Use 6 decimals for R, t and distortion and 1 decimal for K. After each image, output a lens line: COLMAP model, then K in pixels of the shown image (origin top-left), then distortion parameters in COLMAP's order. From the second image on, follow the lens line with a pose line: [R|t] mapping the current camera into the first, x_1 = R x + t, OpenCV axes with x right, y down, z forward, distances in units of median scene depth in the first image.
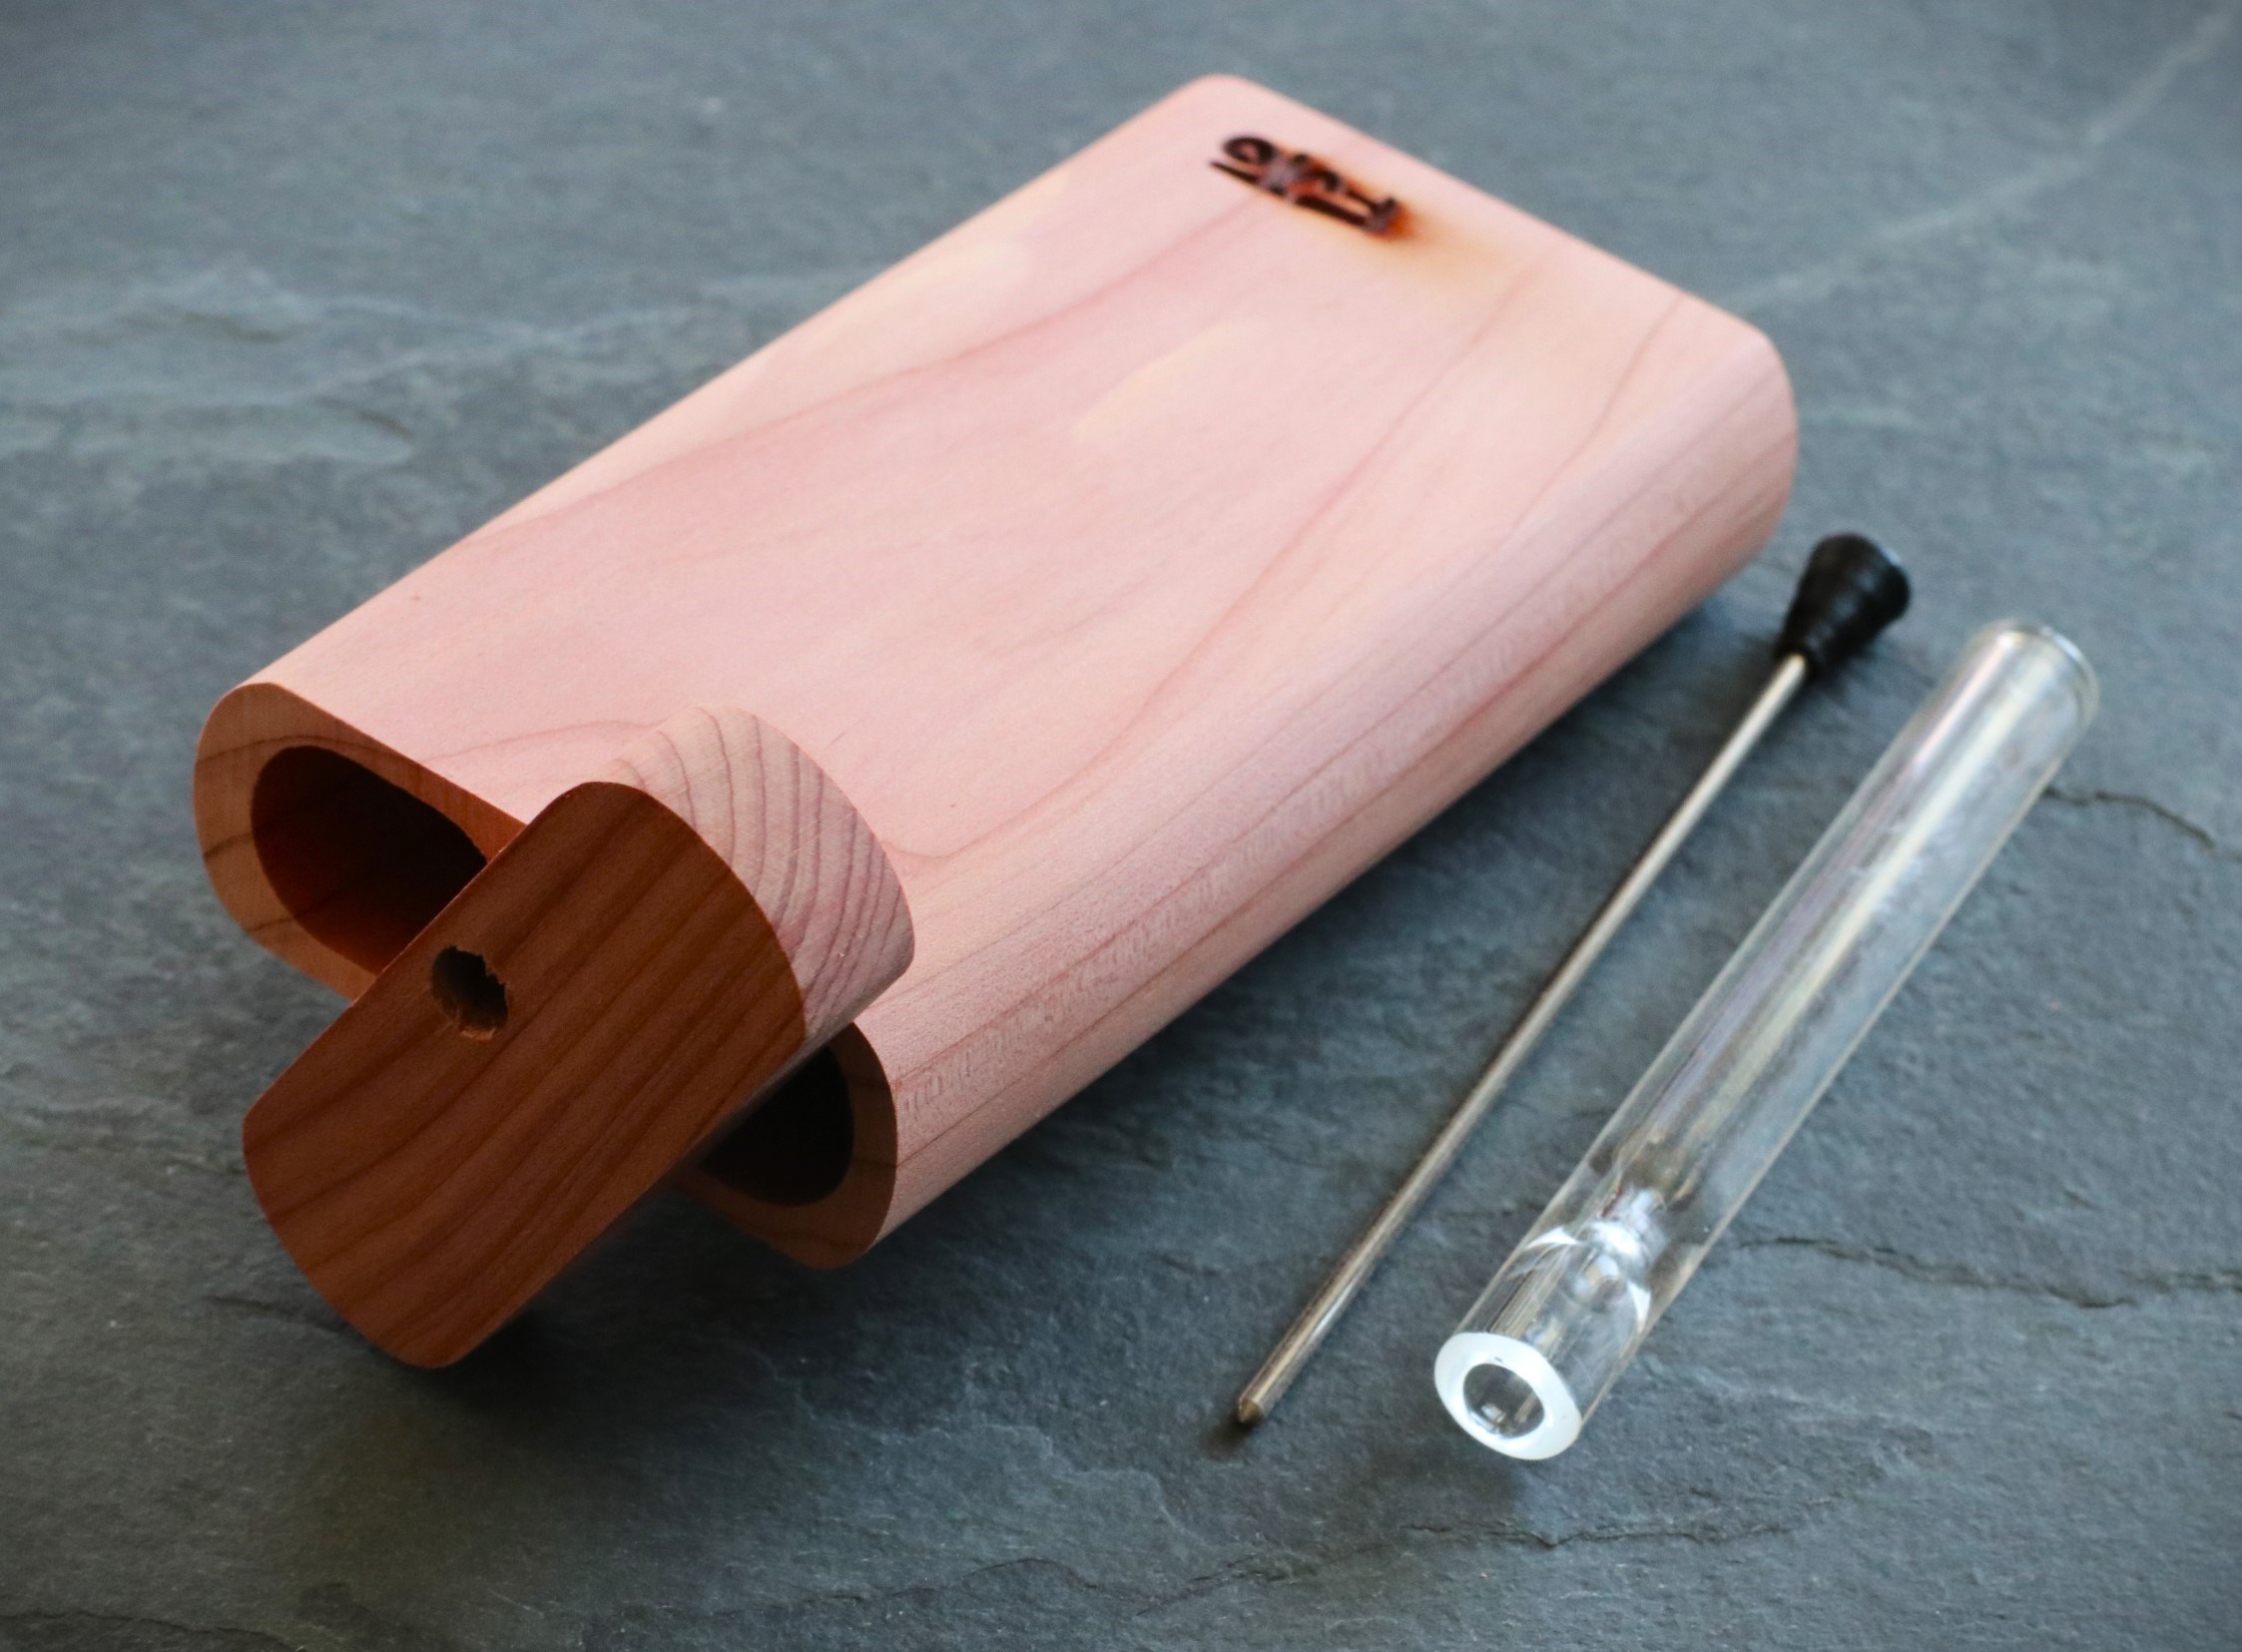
lens RADIAL K [[7545.7, 0, 1112.4], [0, 7545.7, 829.0], [0, 0, 1]] dist [-0.100912, 0.000000]
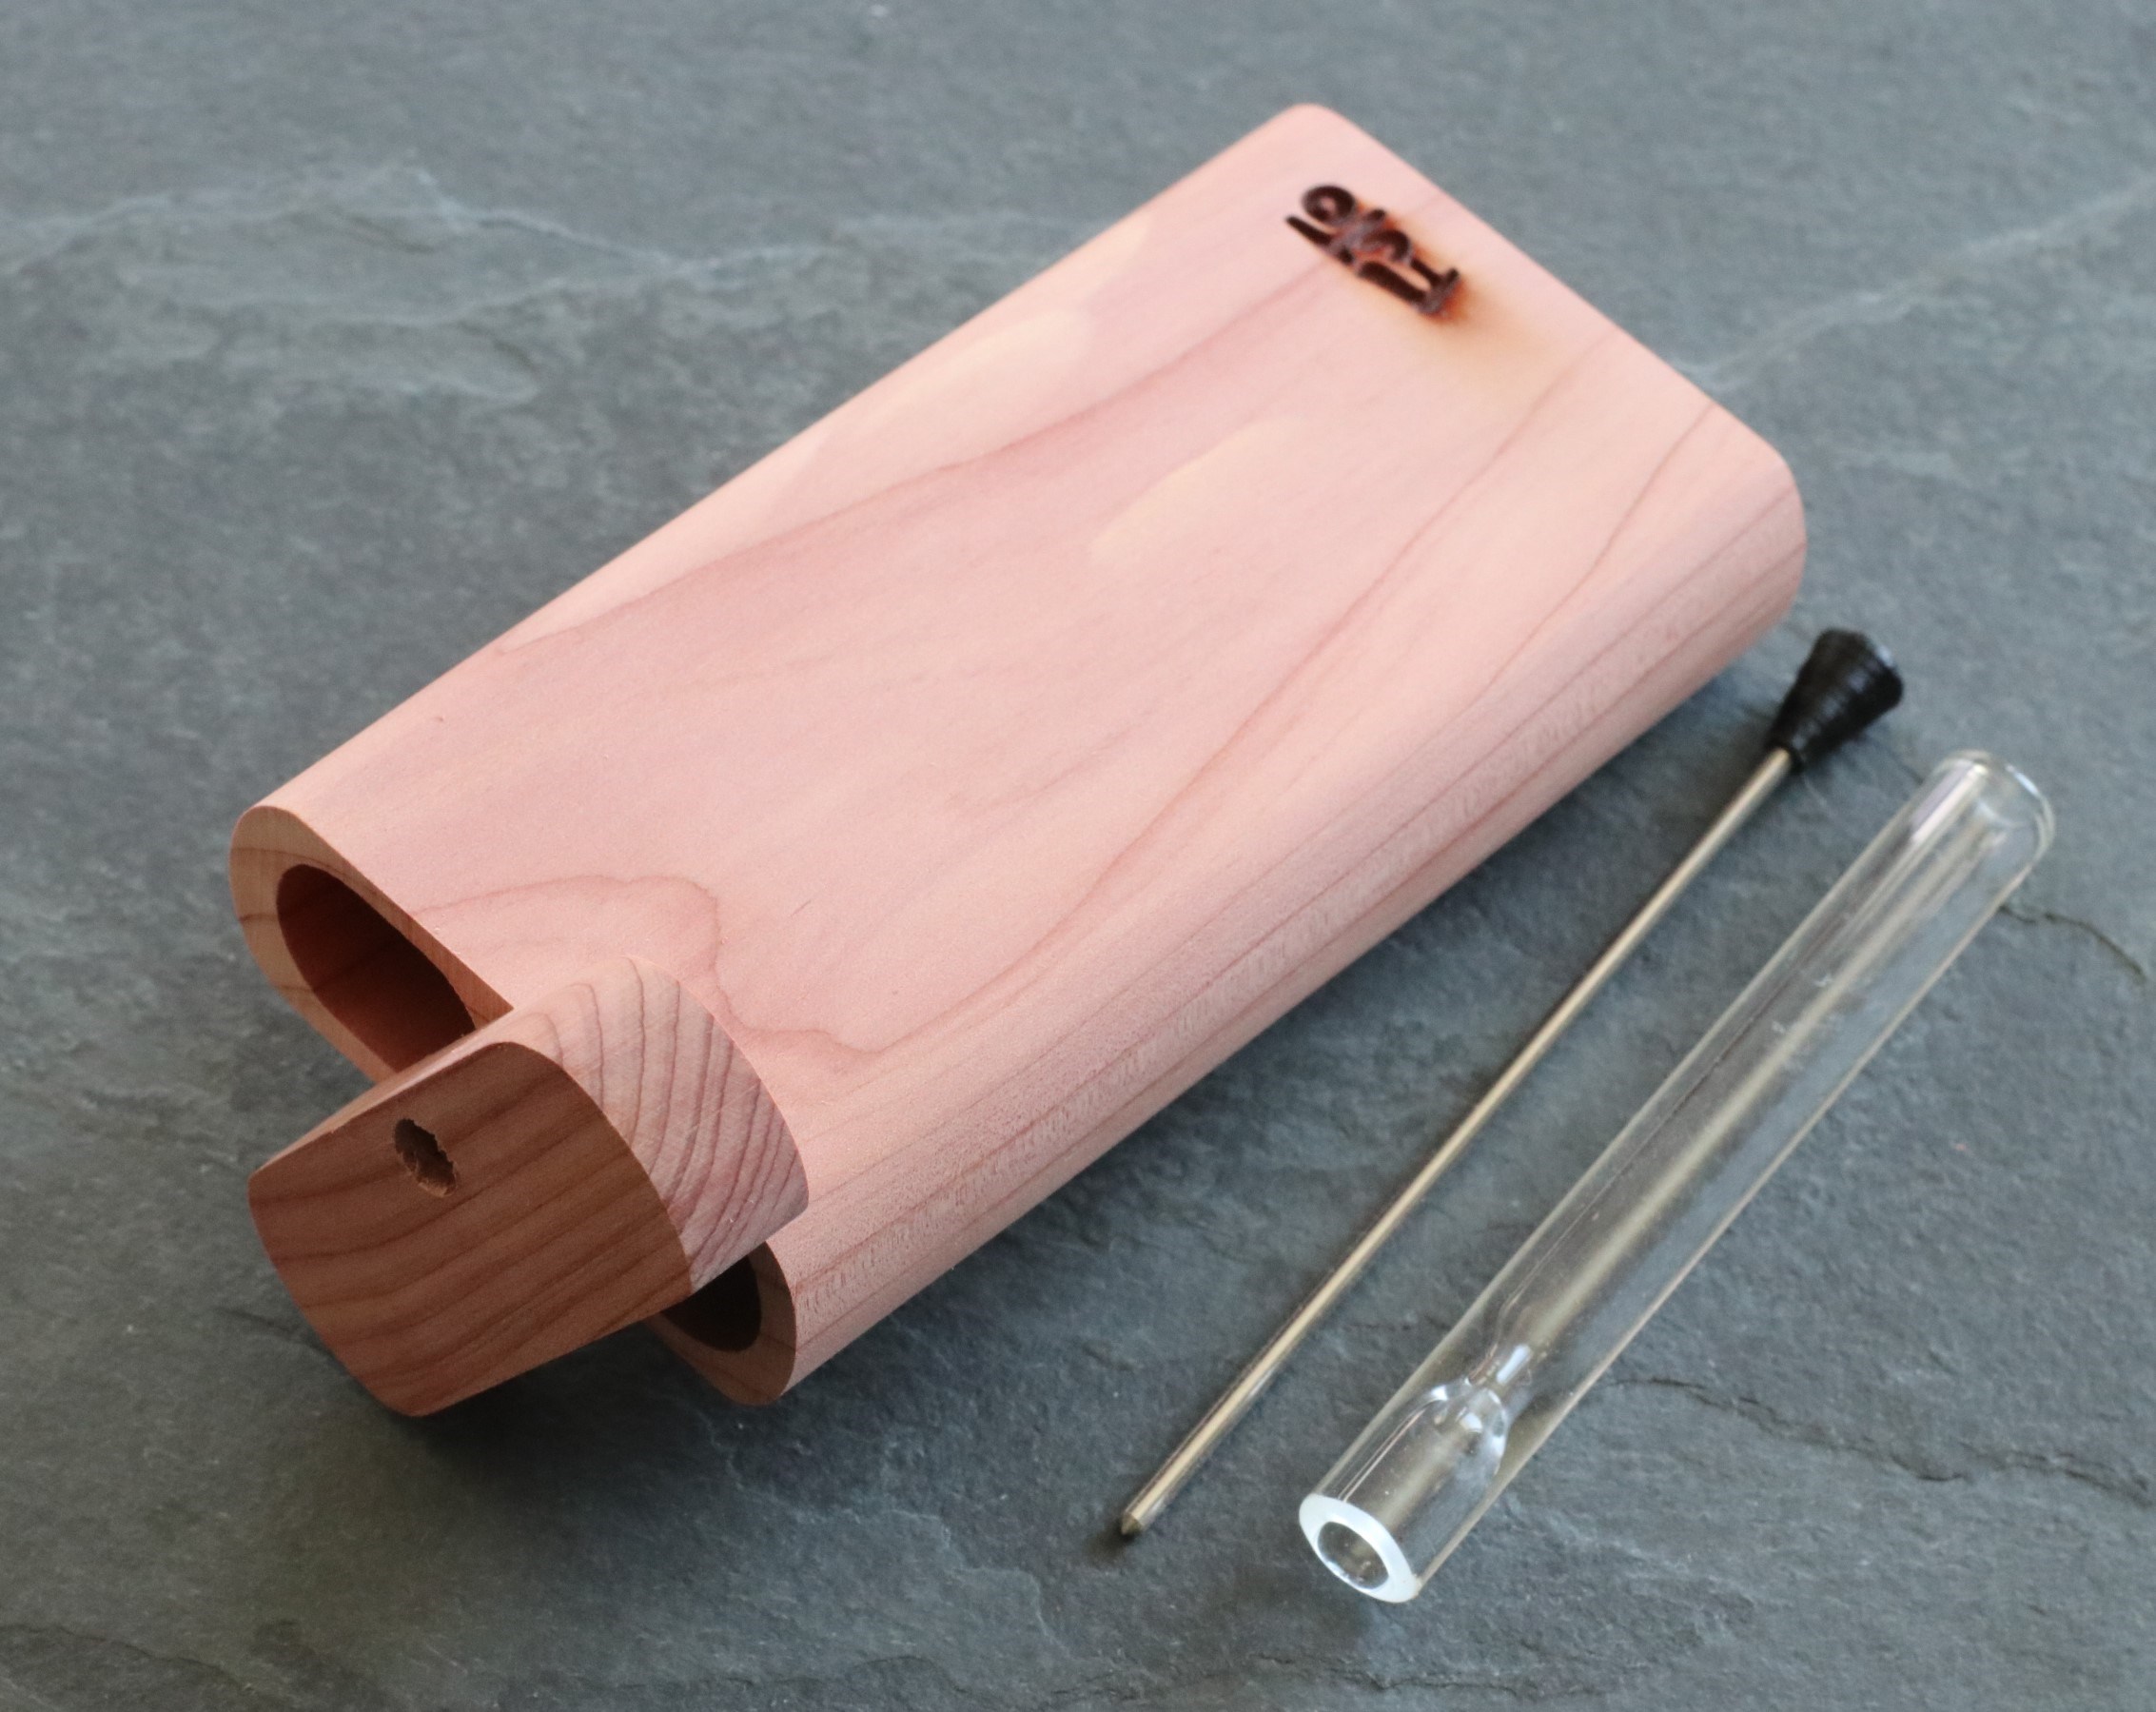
lens RADIAL K [[7155.3, 0, 1093.0], [0, 7155.3, 854.2], [0, 0, 1]] dist [-0.112895, 0.000000]
pose [[0.989878, 0.107472, -0.092688, 0.096361], [-0.083672, 0.969465, 0.230512, -0.251535], [0.114631, -0.220424, 0.968645, 0.007869]]
